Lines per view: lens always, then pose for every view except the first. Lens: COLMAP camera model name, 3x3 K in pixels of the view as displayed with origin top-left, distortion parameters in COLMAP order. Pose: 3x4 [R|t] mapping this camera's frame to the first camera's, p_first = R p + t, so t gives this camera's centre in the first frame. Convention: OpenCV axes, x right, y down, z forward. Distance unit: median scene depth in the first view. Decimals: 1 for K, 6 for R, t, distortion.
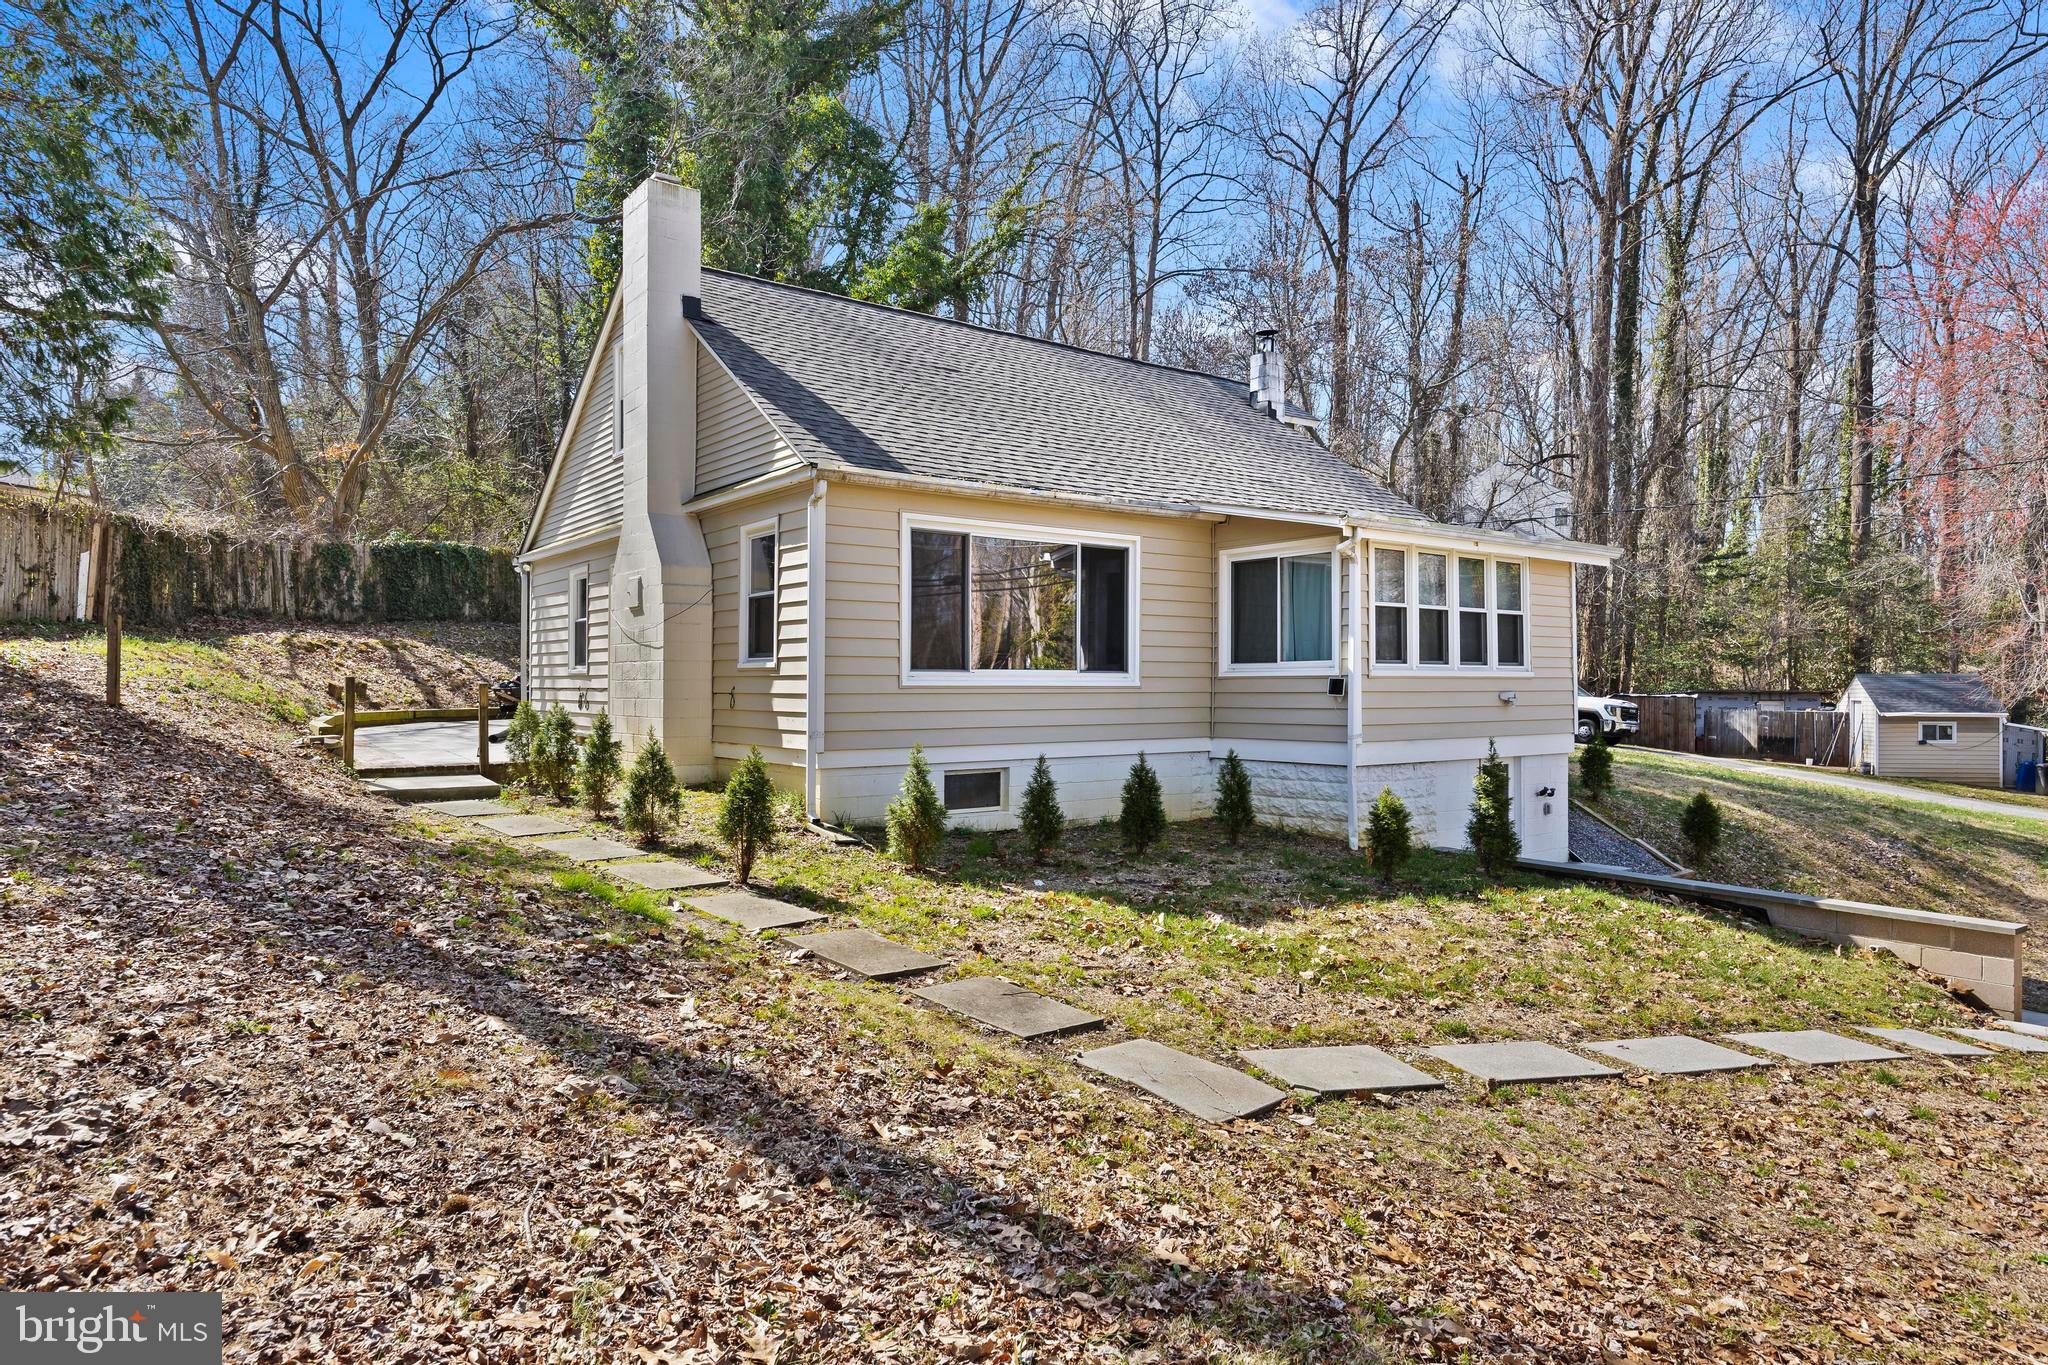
lens RADIAL K [[1245.8, 0, 1026.6], [0, 1245.8, 683.8], [0, 0, 1]] dist [-0.001390, 0.000640]
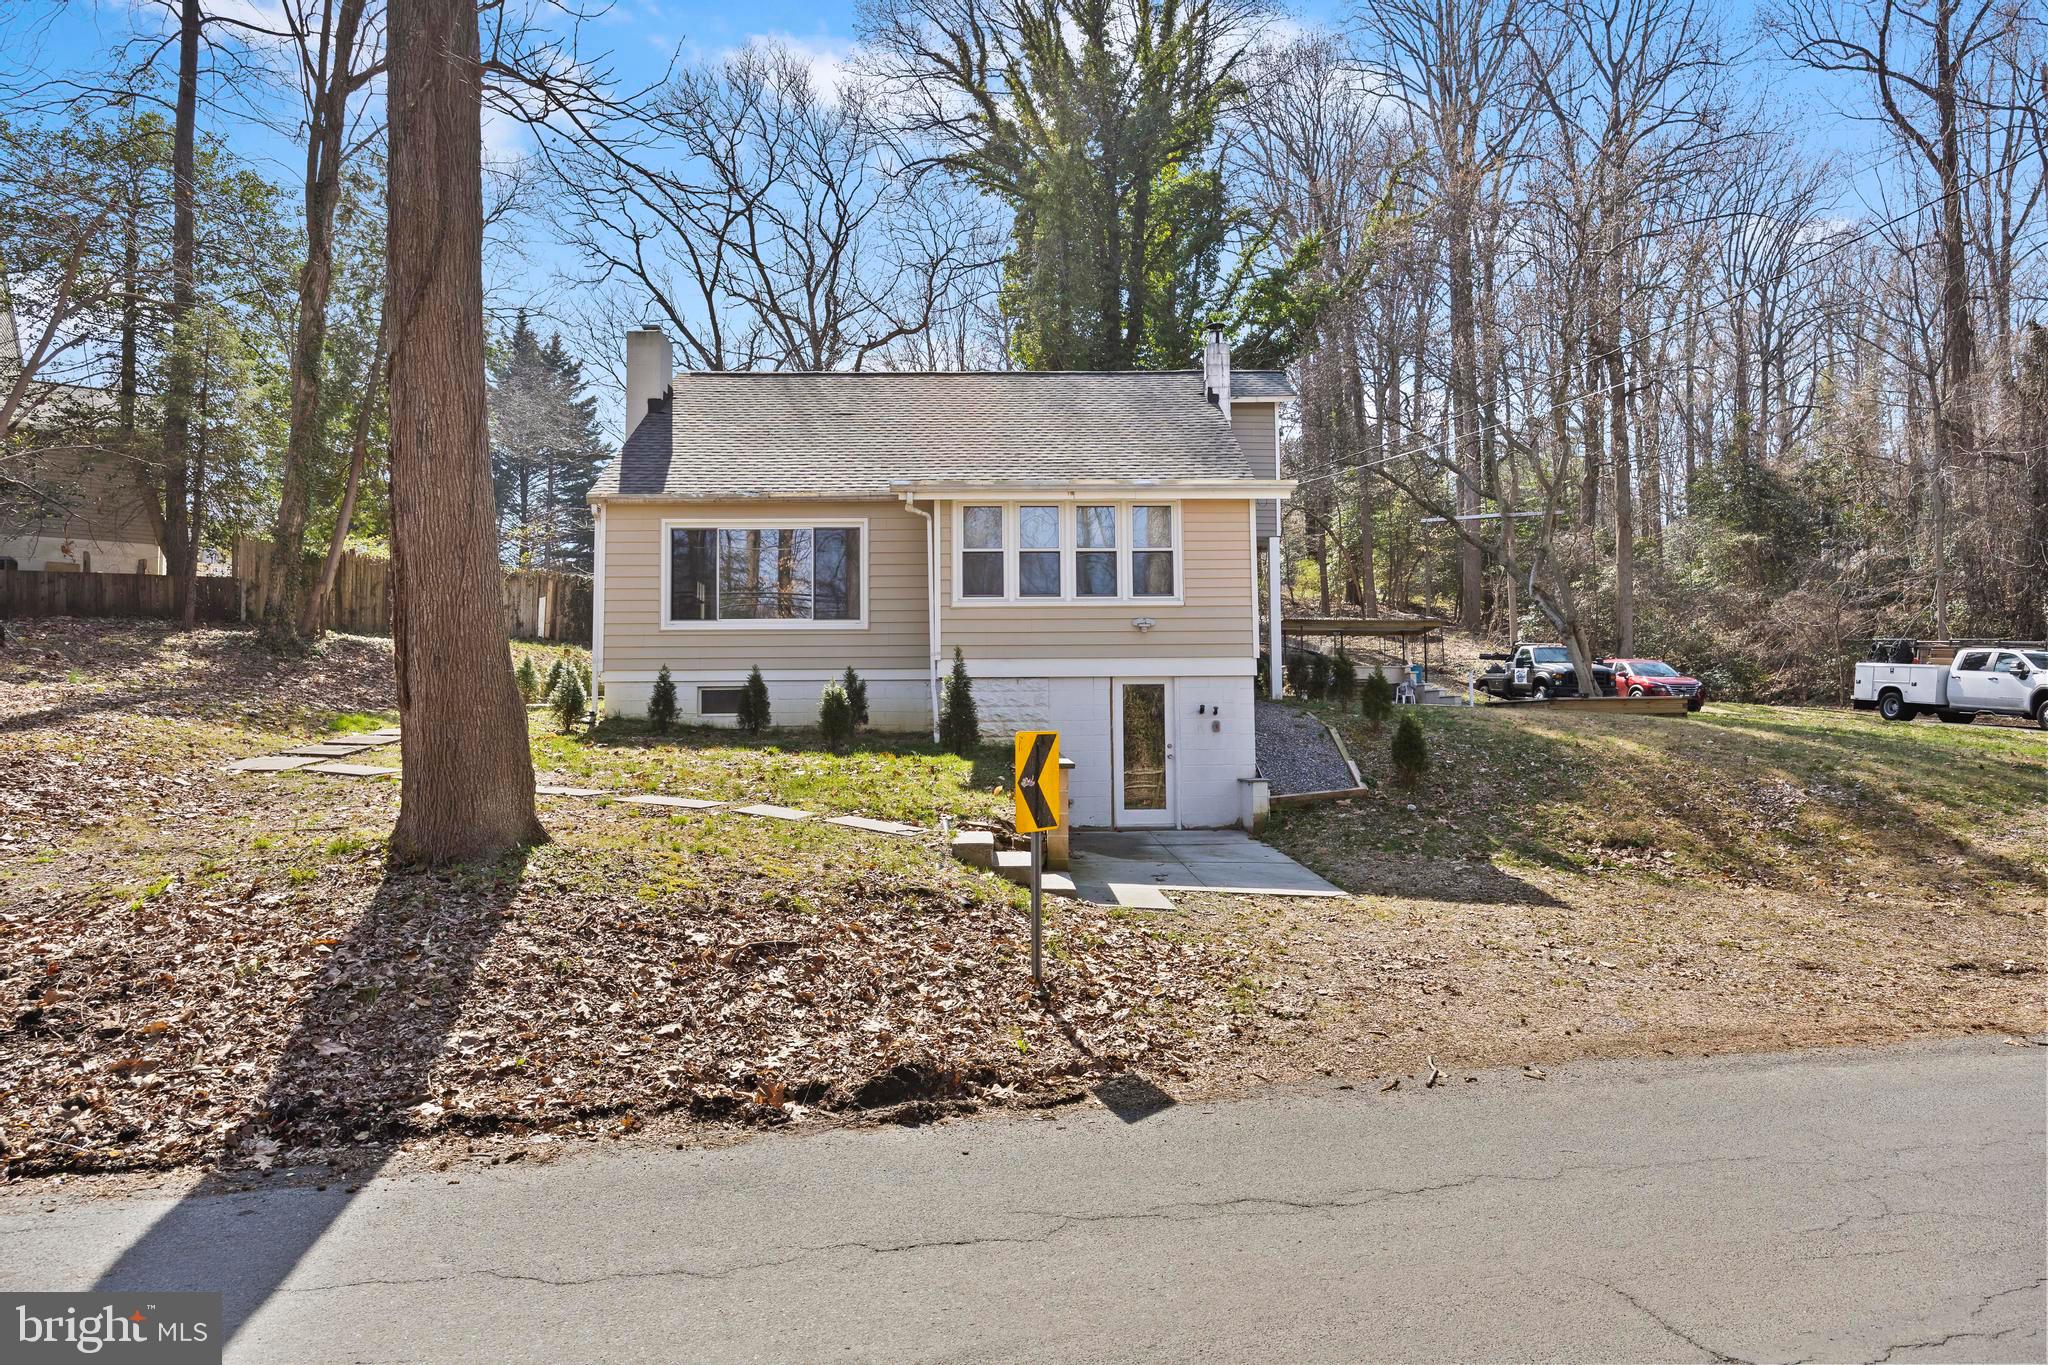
lens RADIAL K [[1245.8, 0, 1024.6], [0, 1245.8, 687.3], [0, 0, 1]] dist [-0.001390, 0.000640]
pose [[0.802350, -0.031105, -0.596043, 1.070217], [0.008233, 0.999123, -0.041057, 0.126405], [0.596798, 0.028035, 0.801902, 0.023903]]
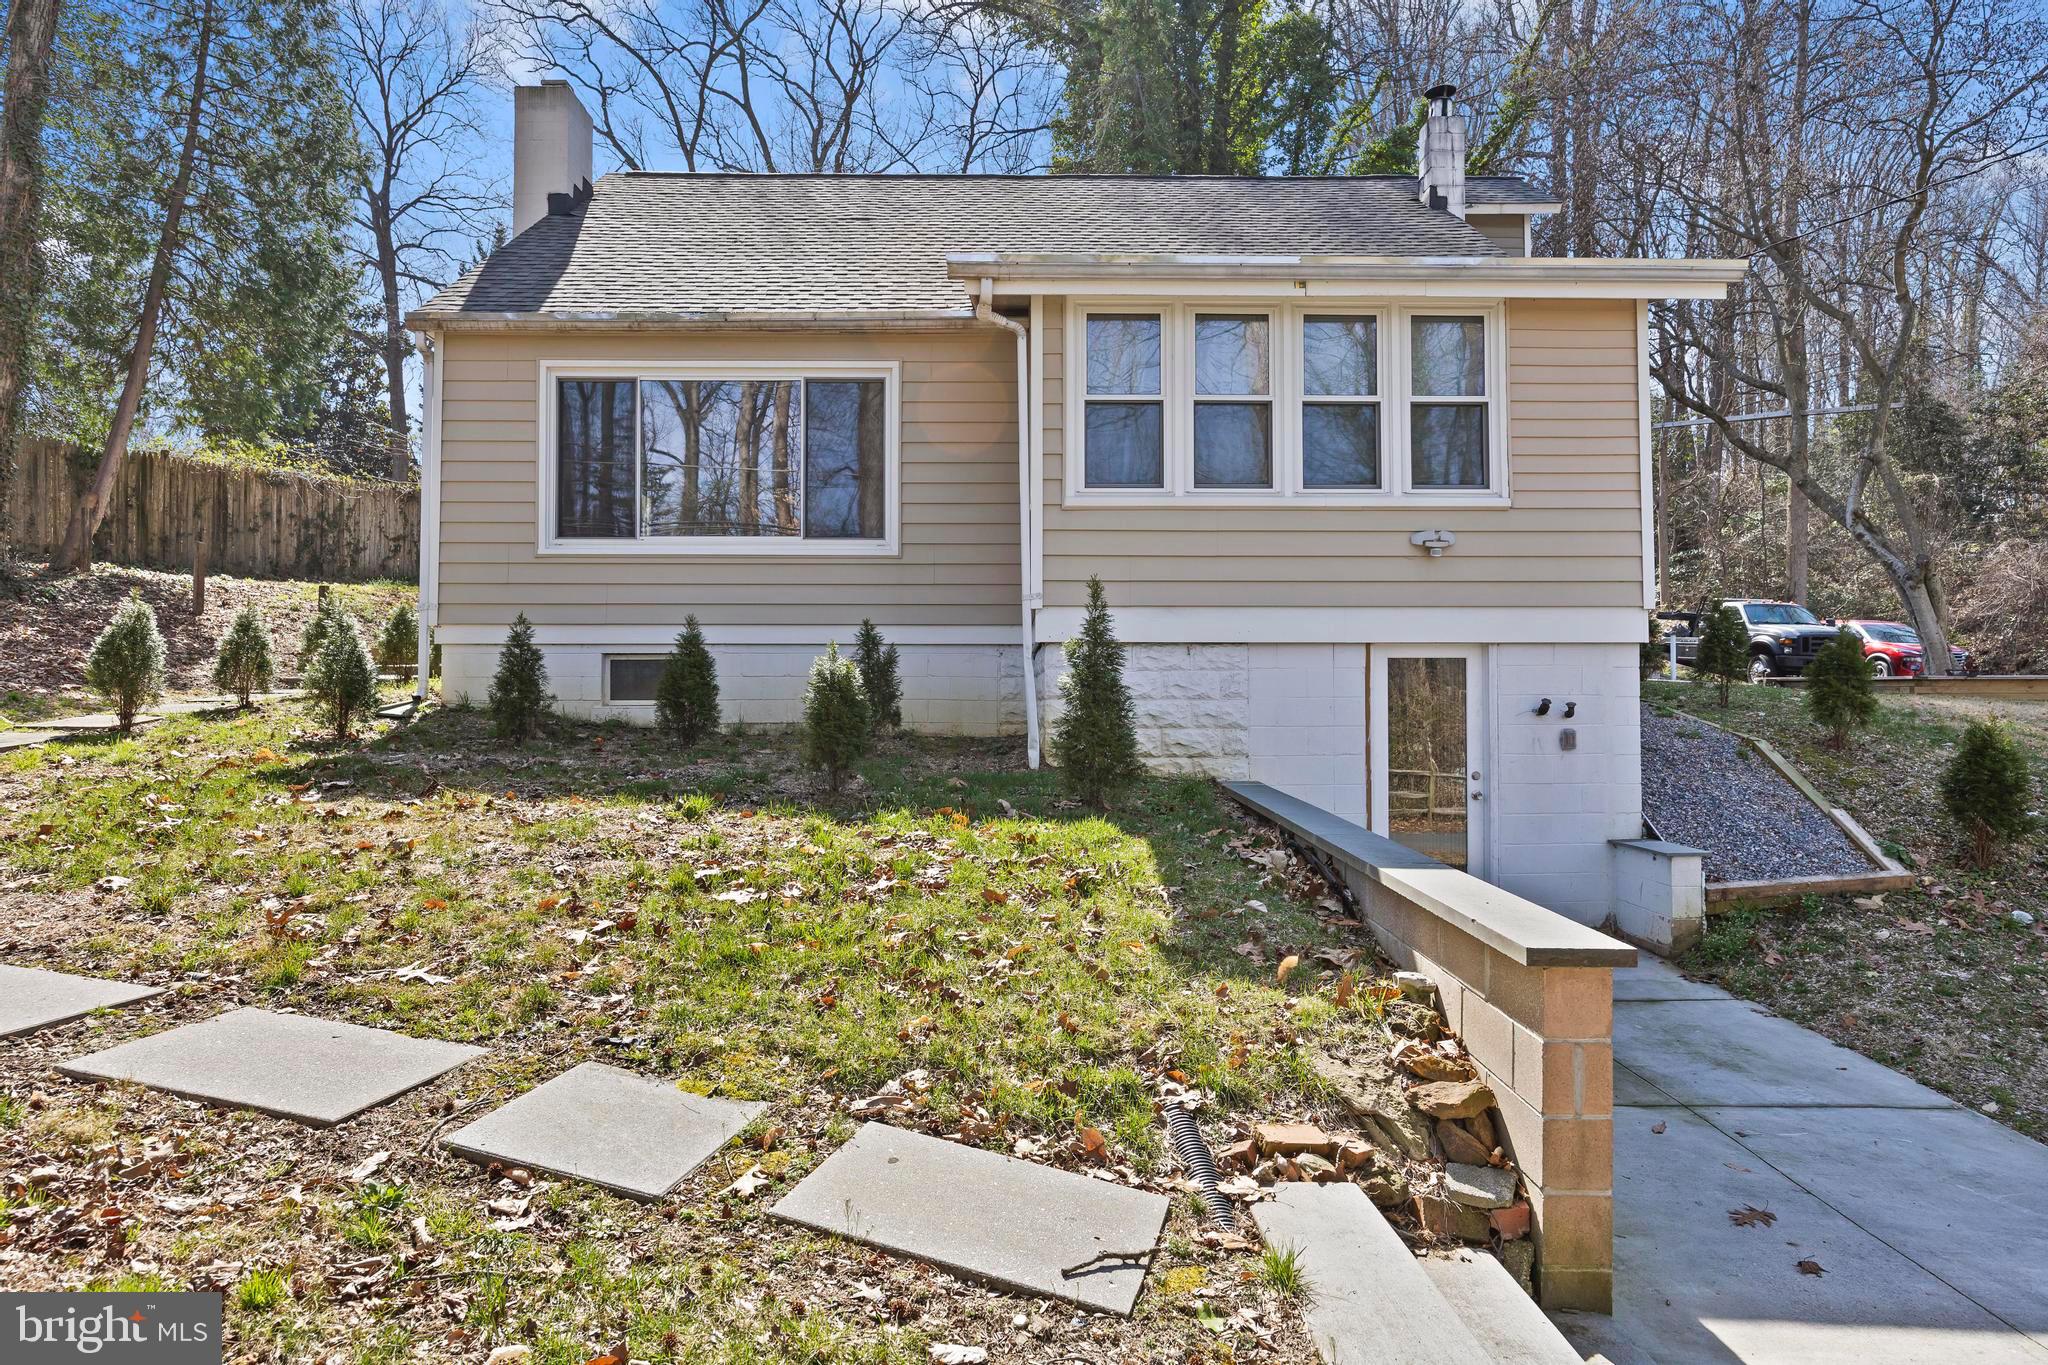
lens RADIAL K [[1245.8, 0, 1020.8], [0, 1245.8, 666.2], [0, 0, 1]] dist [-0.001390, 0.000640]
pose [[0.795231, -0.014630, -0.606131, 0.641539], [-0.000111, 0.999705, -0.024274, 0.092823], [0.606307, 0.019371, 0.794995, 0.454394]]
